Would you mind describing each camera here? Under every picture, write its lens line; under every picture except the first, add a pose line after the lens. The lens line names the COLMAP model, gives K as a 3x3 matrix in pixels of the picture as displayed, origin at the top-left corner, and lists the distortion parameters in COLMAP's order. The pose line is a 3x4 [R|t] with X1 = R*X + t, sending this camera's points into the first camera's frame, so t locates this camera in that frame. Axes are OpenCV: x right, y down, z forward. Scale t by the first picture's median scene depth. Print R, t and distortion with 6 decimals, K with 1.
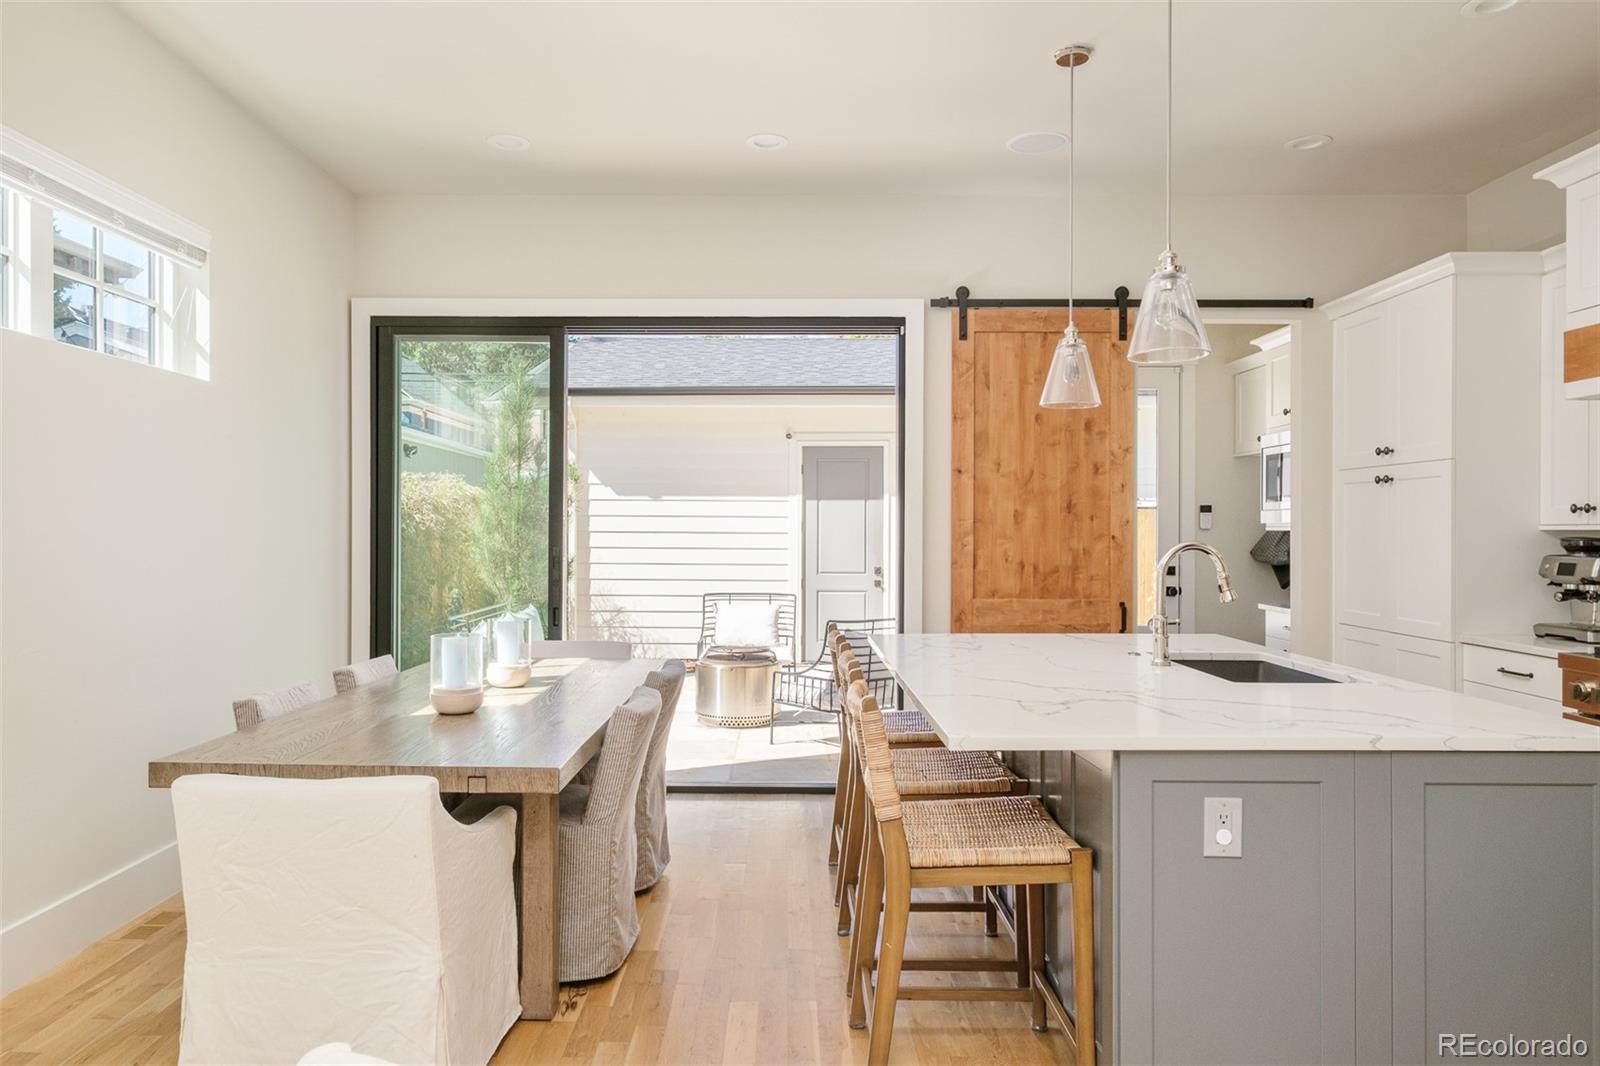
lens RADIAL K [[1067.6, 0, 766.0], [0, 1067.6, 515.9], [0, 0, 1]] dist [0.006485, -0.003233]
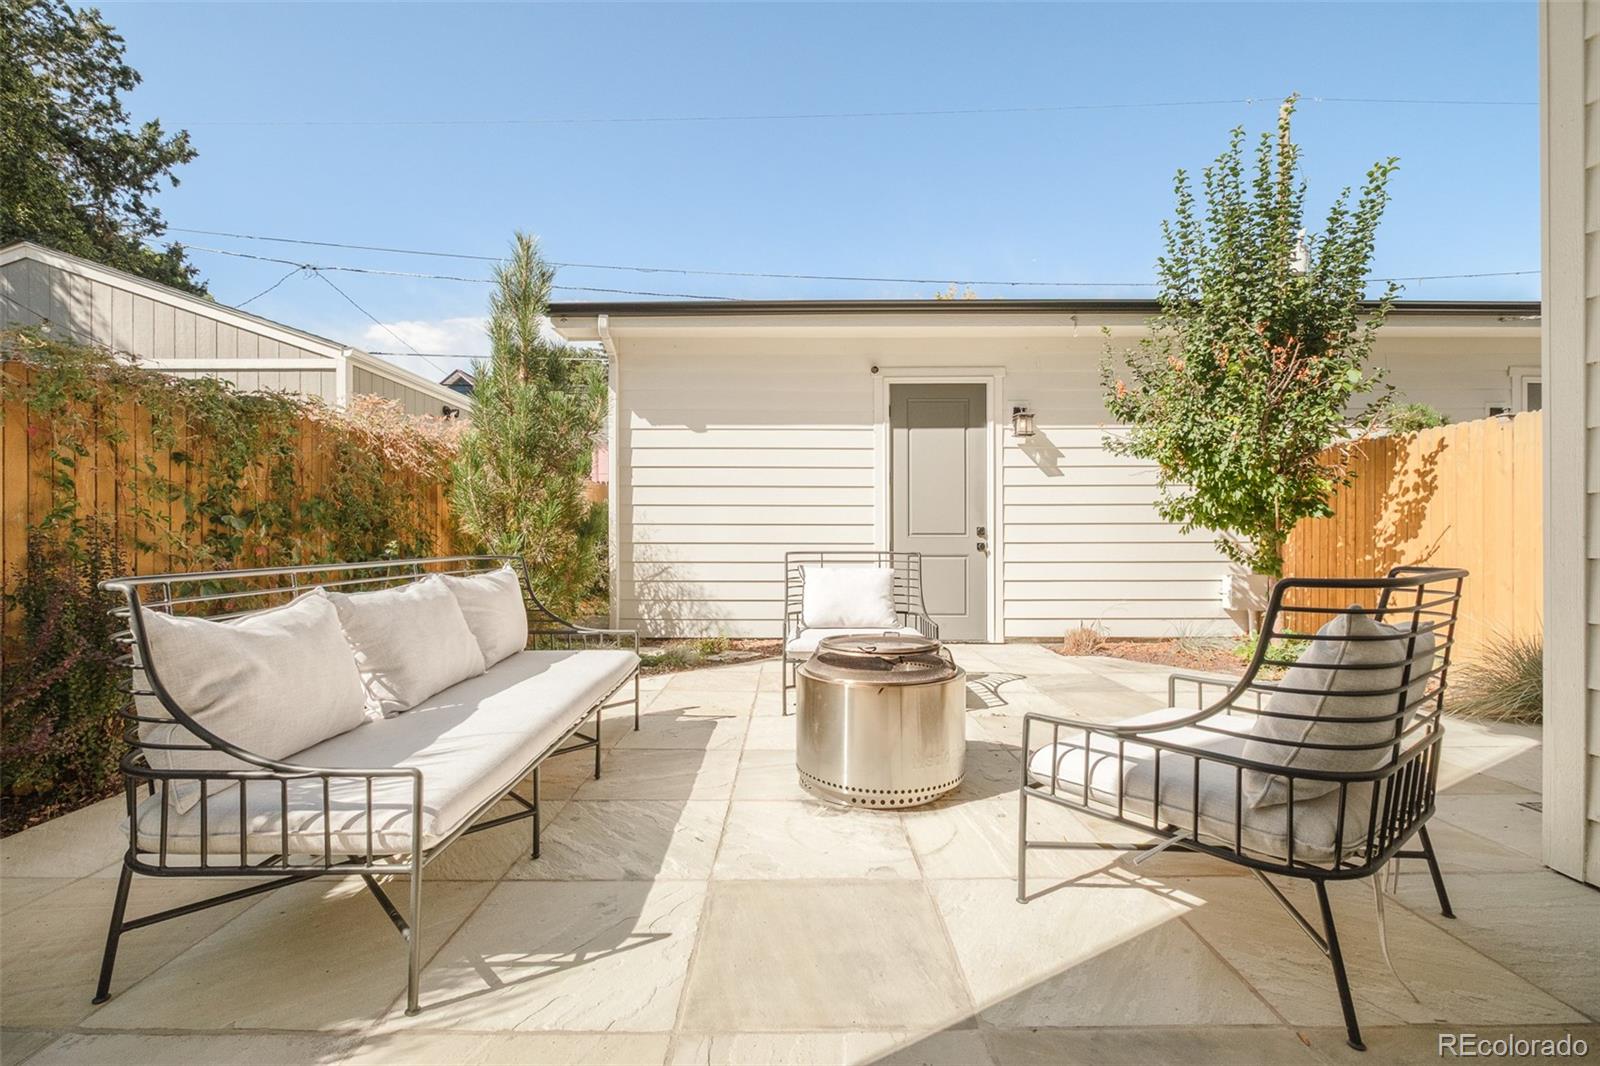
lens RADIAL K [[697.7, 0, 784.1], [0, 697.7, 532.7], [0, 0, 1]] dist [-0.001881, -0.000470]
pose [[0.999975, -0.007025, 0.000321, -0.109163], [0.007022, 0.999942, 0.008130, 0.104266], [-0.000378, -0.008128, 0.999967, 1.011980]]
